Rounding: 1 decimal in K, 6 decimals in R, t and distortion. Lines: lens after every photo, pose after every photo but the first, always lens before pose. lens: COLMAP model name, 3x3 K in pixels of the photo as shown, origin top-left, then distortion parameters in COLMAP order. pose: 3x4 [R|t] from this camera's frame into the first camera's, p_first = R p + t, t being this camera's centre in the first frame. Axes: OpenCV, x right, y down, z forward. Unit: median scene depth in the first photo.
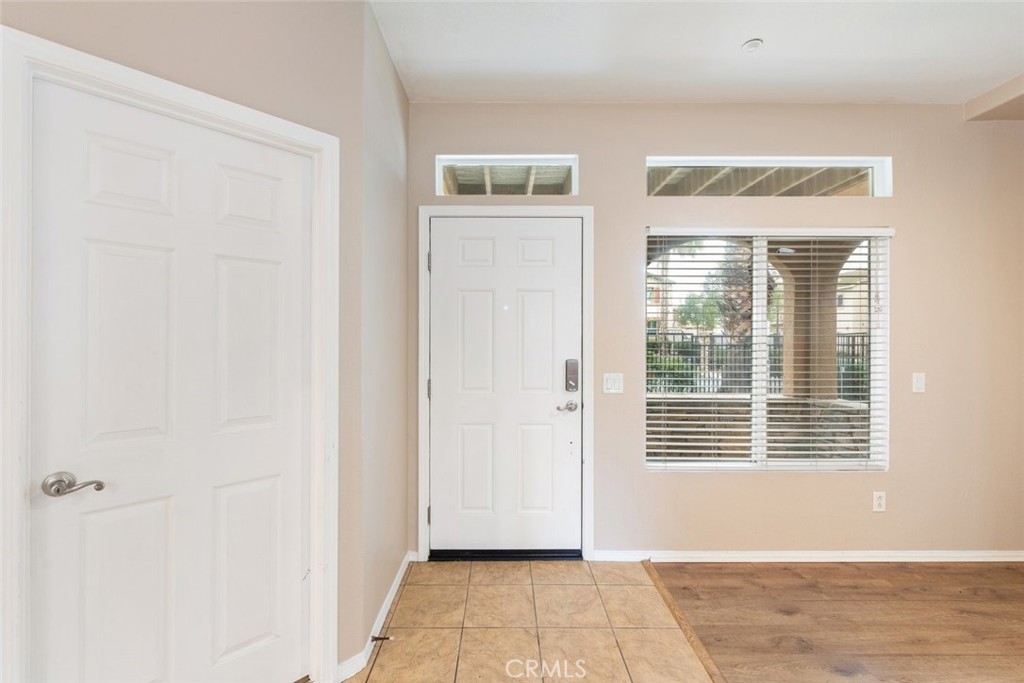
lens RADIAL K [[472.8, 0, 512.0], [0, 472.8, 341.5], [0, 0, 1]] dist [0.010447, 0.000265]
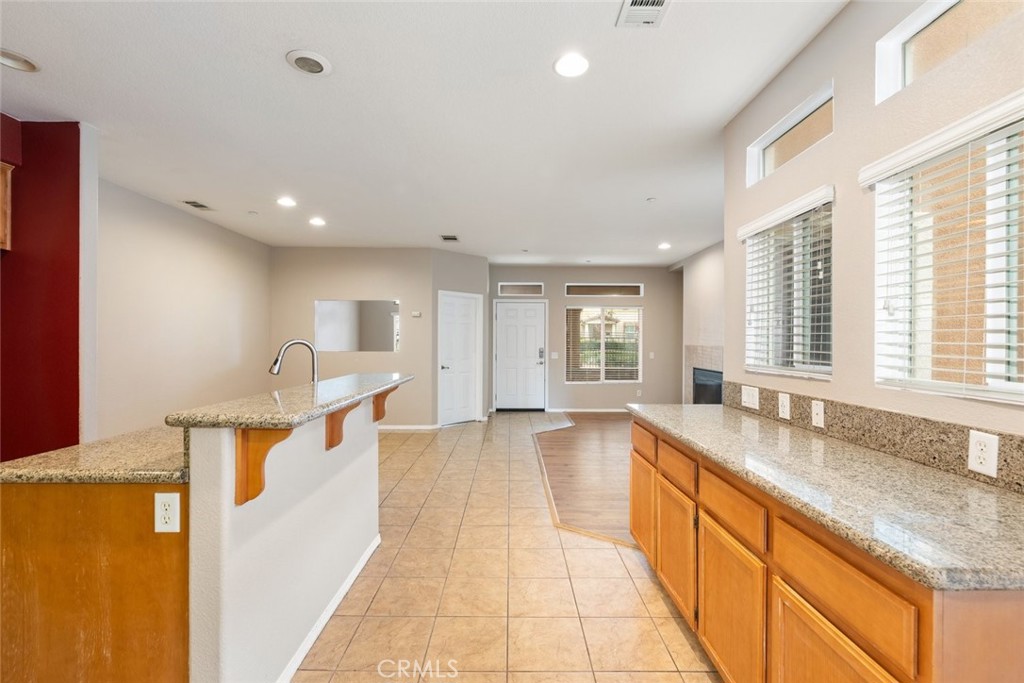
lens RADIAL K [[430.7, 0, 512.4], [0, 430.7, 350.4], [0, 0, 1]] dist [-0.001282, -0.000104]
pose [[0.999859, 0.001422, -0.016703, -0.019088], [-0.001155, 0.999871, 0.016004, 0.009082], [0.016724, -0.015982, 0.999732, -1.852994]]
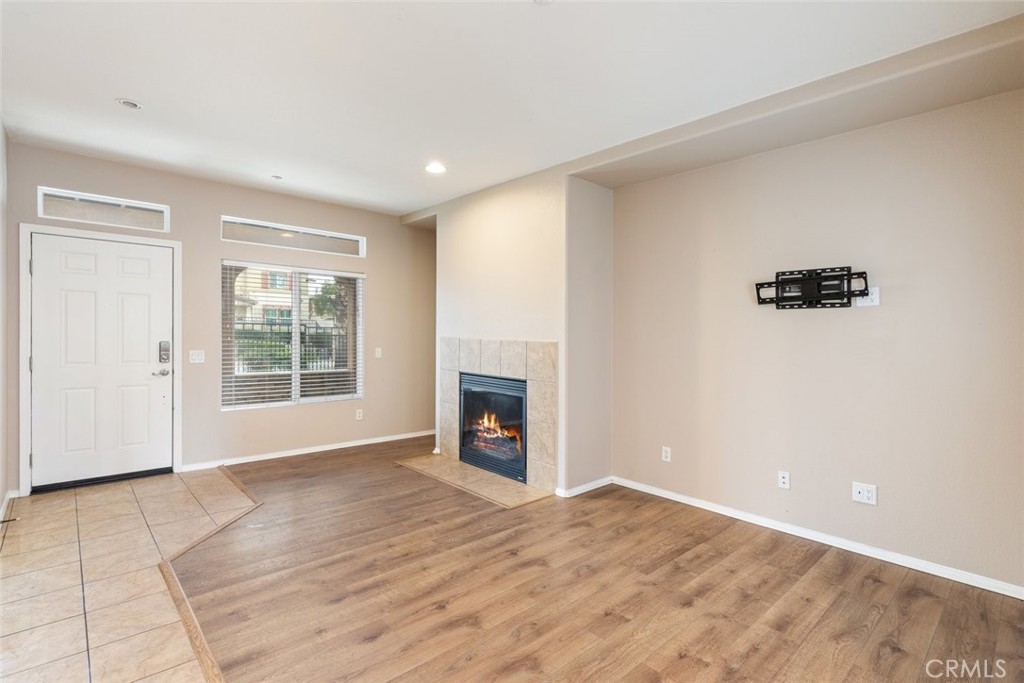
lens RADIAL K [[485.7, 0, 516.2], [0, 485.7, 342.0], [0, 0, 1]] dist [-0.000763, -0.000679]
pose [[0.745931, -0.001895, 0.666020, -0.066817], [-0.011090, 0.999822, 0.015265, 0.003967], [-0.665931, -0.018773, 0.745778, -0.889188]]
